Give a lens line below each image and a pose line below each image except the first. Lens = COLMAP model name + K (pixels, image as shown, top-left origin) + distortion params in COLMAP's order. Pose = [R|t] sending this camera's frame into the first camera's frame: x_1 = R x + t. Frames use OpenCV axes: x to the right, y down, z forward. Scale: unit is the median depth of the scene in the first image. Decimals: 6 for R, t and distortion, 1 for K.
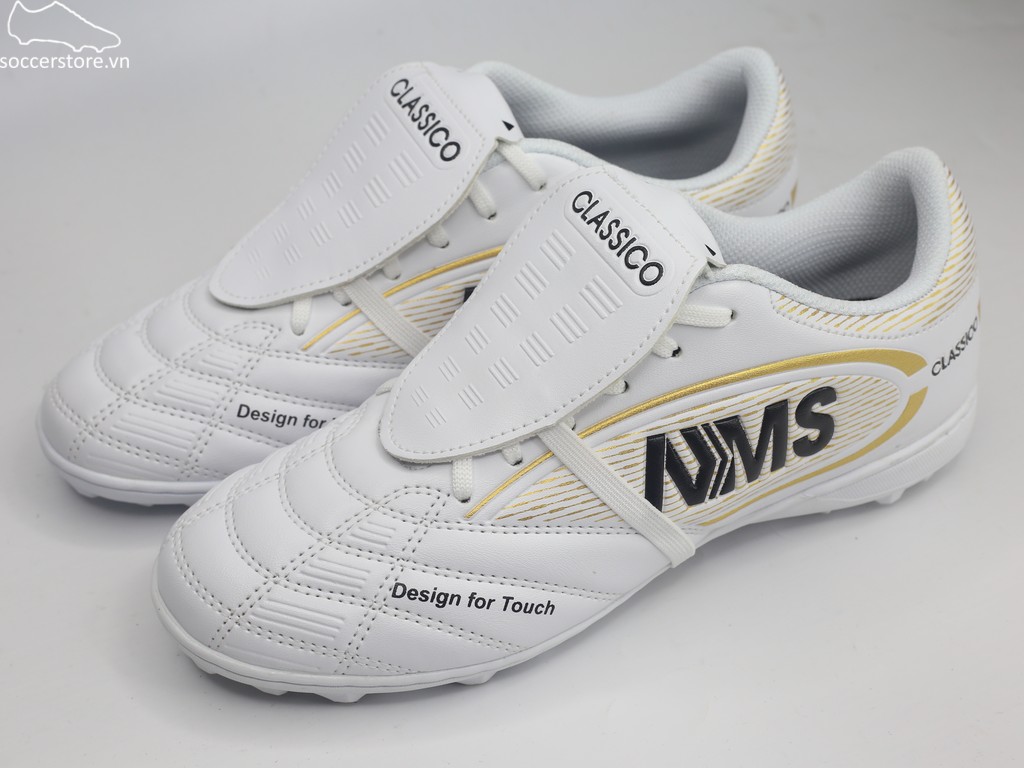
lens RADIAL K [[1931.6, 0, 512.0], [0, 1931.6, 384.0], [0, 0, 1]] dist [-0.157517, 0.278596]
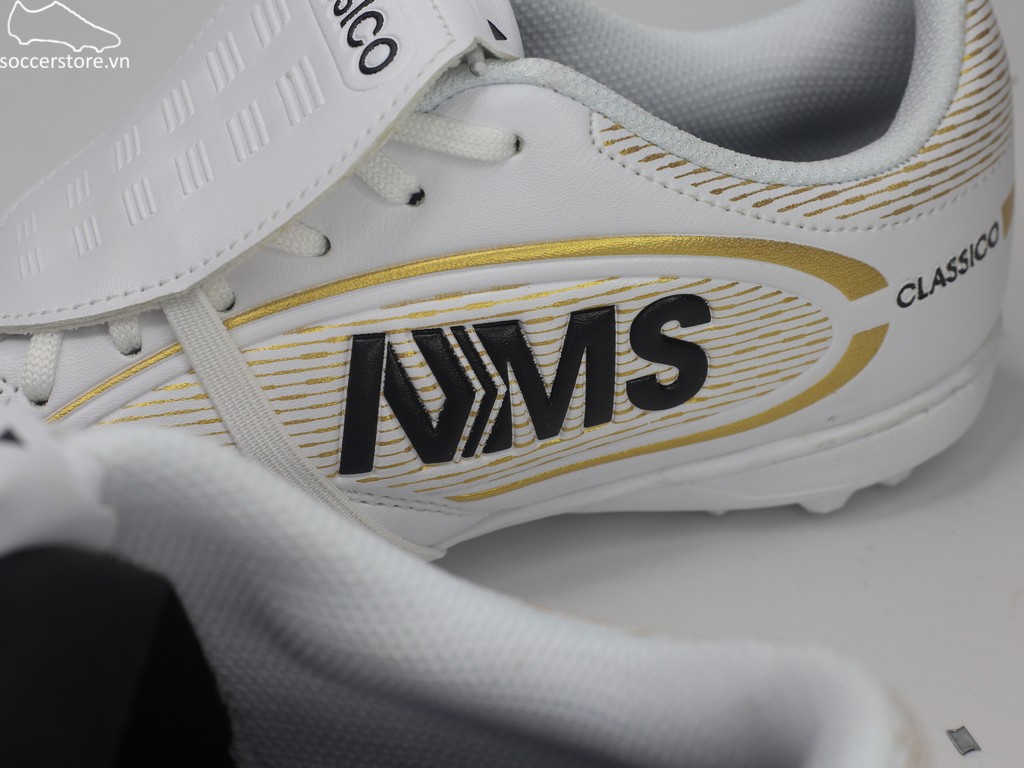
lens RADIAL K [[1931.6, 0, 512.0], [0, 1931.6, 384.0], [0, 0, 1]] dist [-0.157517, 0.278596]
pose [[0.982742, 0.128102, -0.133445, 0.191190], [-0.125832, 0.991728, 0.025342, 0.020238], [0.135588, -0.008113, 0.990732, 0.408082]]
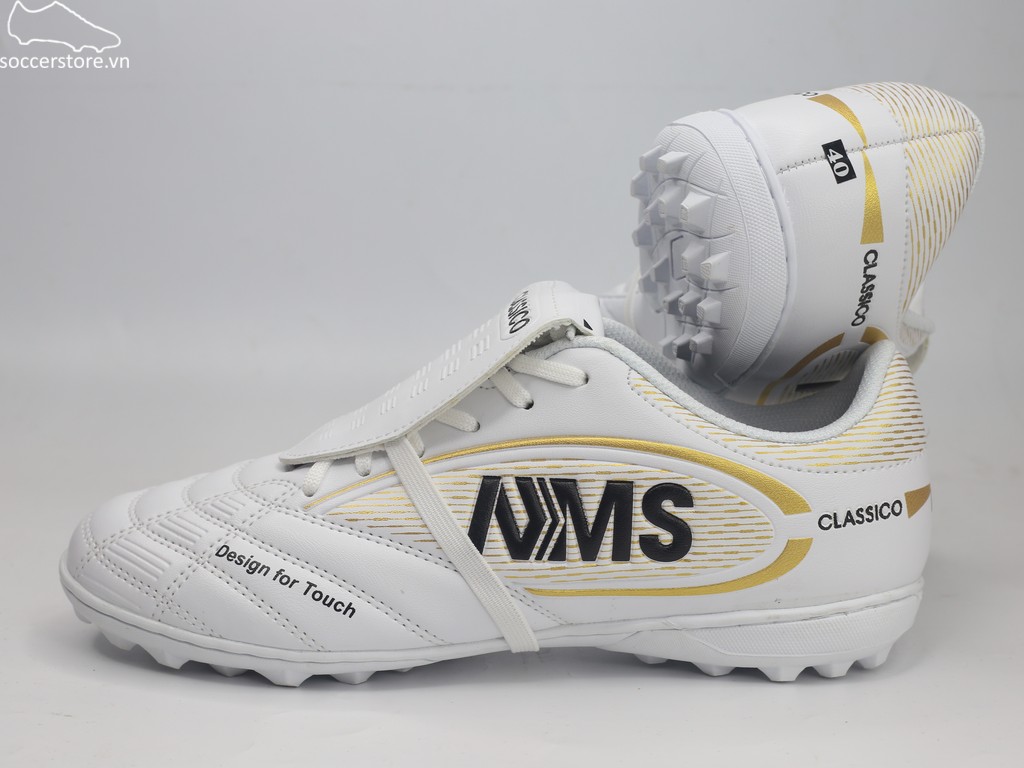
lens RADIAL K [[1931.6, 0, 512.0], [0, 1931.6, 384.0], [0, 0, 1]] dist [-0.157517, 0.278596]
pose [[0.886842, 0.136323, -0.441505, 0.521548], [-0.309217, 0.885100, -0.347825, 0.331191], [0.343360, 0.444987, 0.827098, 0.110760]]
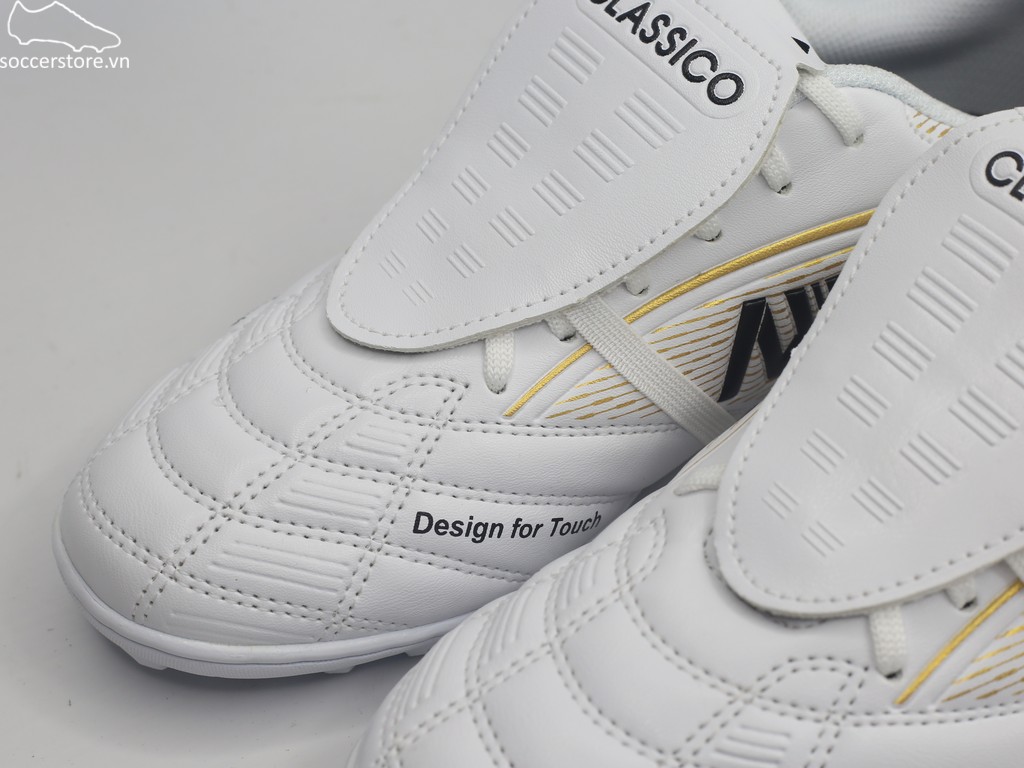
lens RADIAL K [[1931.6, 0, 512.0], [0, 1931.6, 384.0], [0, 0, 1]] dist [-0.157517, 0.278596]
pose [[0.983532, -0.062757, 0.169487, -0.227834], [0.053762, 0.996917, 0.057153, -0.068481], [-0.172551, -0.047099, 0.983874, 0.414454]]
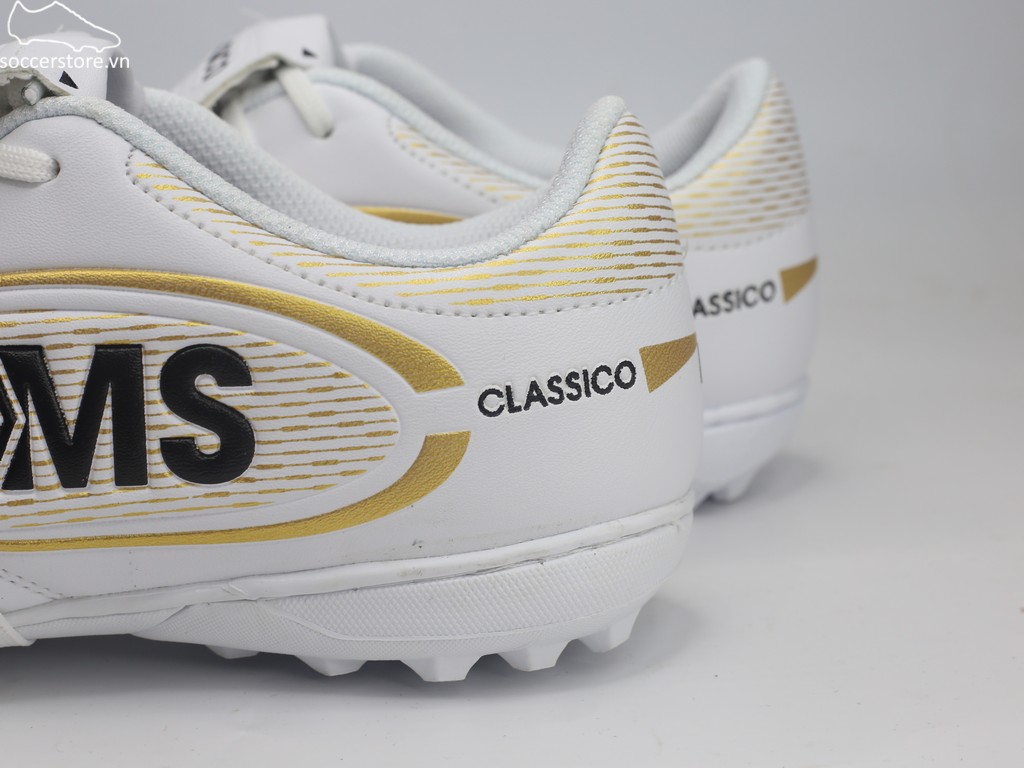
lens RADIAL K [[1931.6, 0, 512.0], [0, 1931.6, 384.0], [0, 0, 1]] dist [-0.157517, 0.278596]
pose [[0.898228, 0.108362, -0.425963, 0.482150], [-0.264452, 0.907329, -0.326831, 0.174404], [0.351072, 0.406216, 0.843645, 0.550086]]
